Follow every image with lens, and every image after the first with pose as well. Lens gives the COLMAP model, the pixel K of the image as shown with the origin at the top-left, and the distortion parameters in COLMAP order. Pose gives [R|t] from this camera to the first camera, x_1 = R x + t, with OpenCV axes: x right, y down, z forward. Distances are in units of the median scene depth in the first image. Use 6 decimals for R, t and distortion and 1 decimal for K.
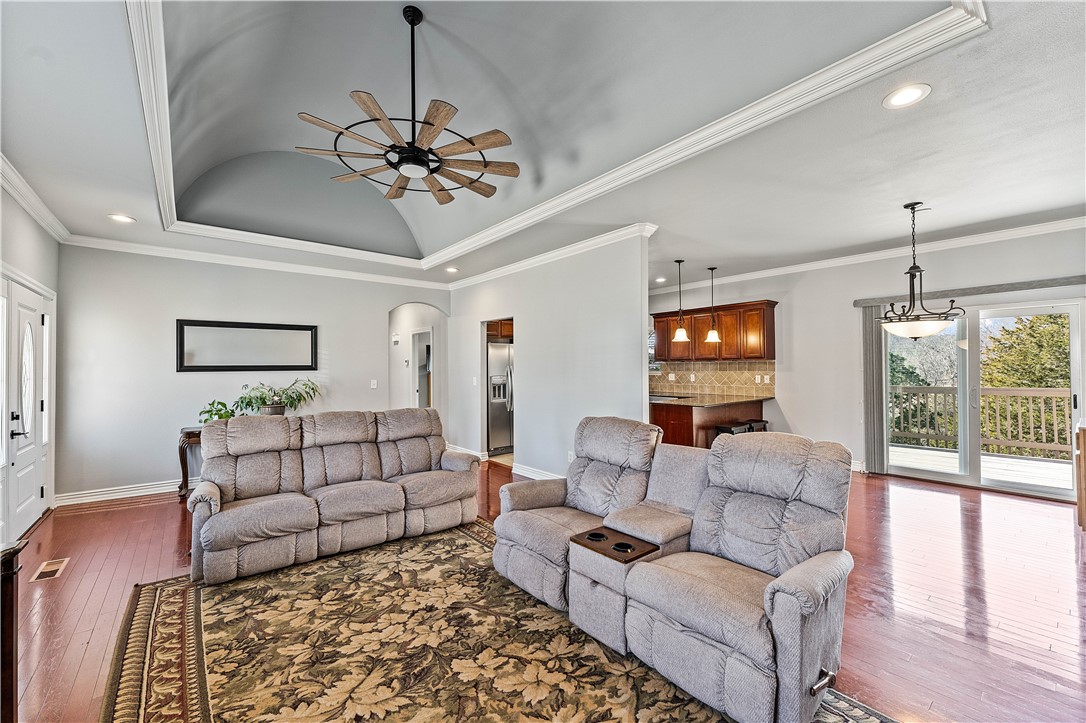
lens RADIAL K [[439.8, 0, 543.0], [0, 439.8, 361.5], [0, 0, 1]] dist [-0.000279, 0.000118]
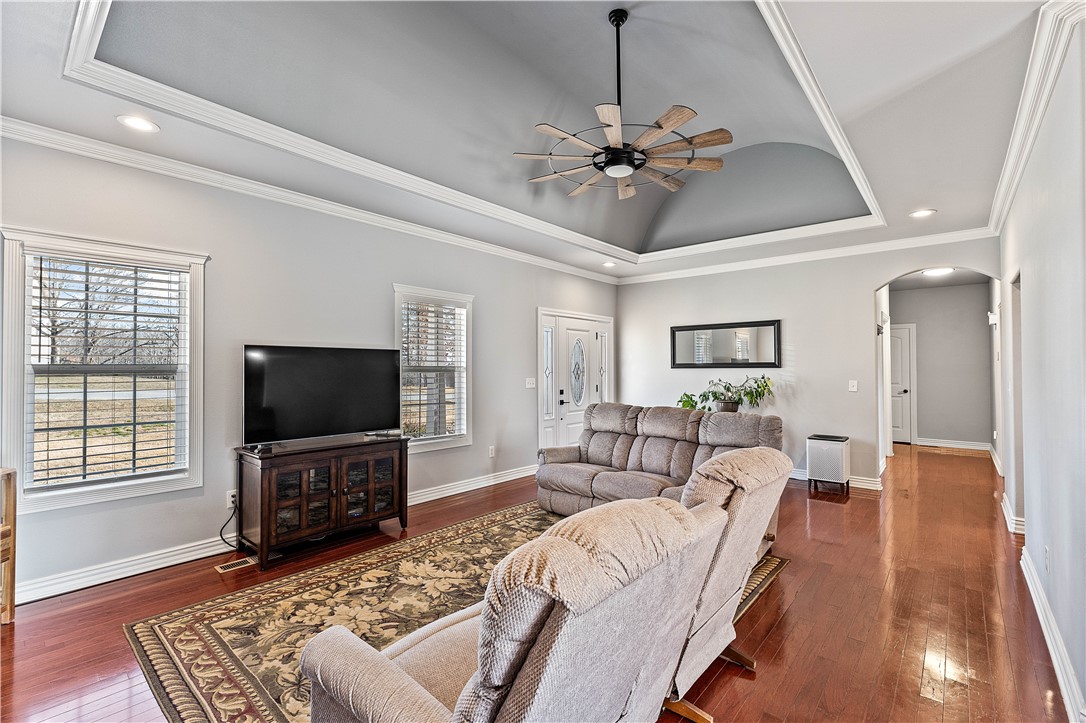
lens RADIAL K [[482.0, 0, 543.0], [0, 482.0, 361.5], [0, 0, 1]] dist [-0.014926, 0.000228]
pose [[0.171422, -0.005721, -0.985181, 0.996818], [0.013699, 0.999900, -0.003423, 0.008216], [0.985102, -0.012909, 0.171483, 0.827343]]
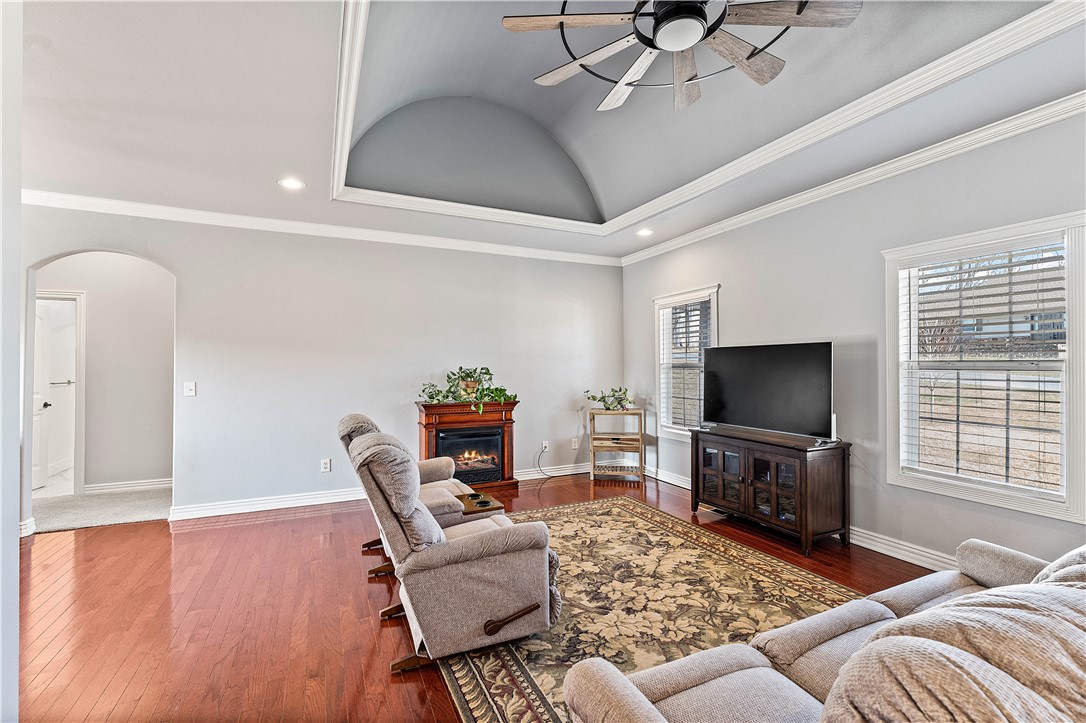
lens RADIAL K [[456.8, 0, 543.0], [0, 456.8, 361.5], [0, 0, 1]] dist [0.000077, 0.000014]
pose [[-0.971844, 0.009745, 0.235423, -0.331028], [0.002824, 0.999554, -0.029719, 0.045478], [-0.235608, -0.028218, -0.971438, 2.149912]]
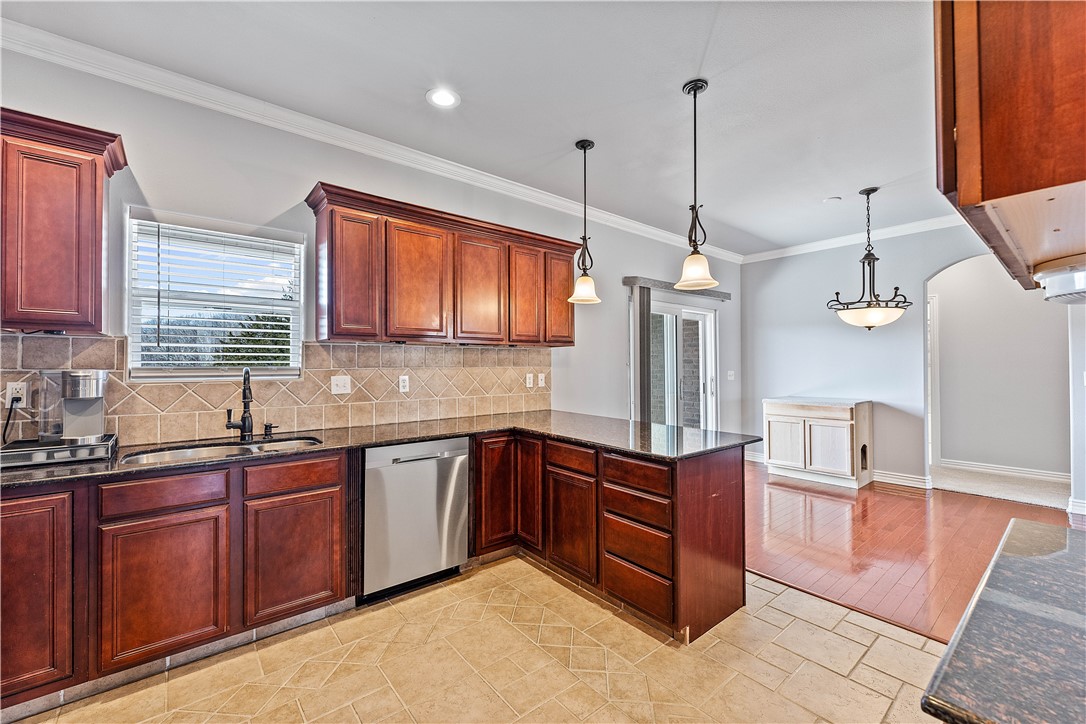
lens RADIAL K [[439.8, 0, 543.0], [0, 439.8, 362.0], [0, 0, 1]] dist [-0.000279, 0.000118]
pose [[0.002172, 0.018344, 0.999829, -0.204561], [-0.006781, 0.999809, -0.018329, 0.074976], [-0.999975, -0.006740, 0.002296, 2.746374]]
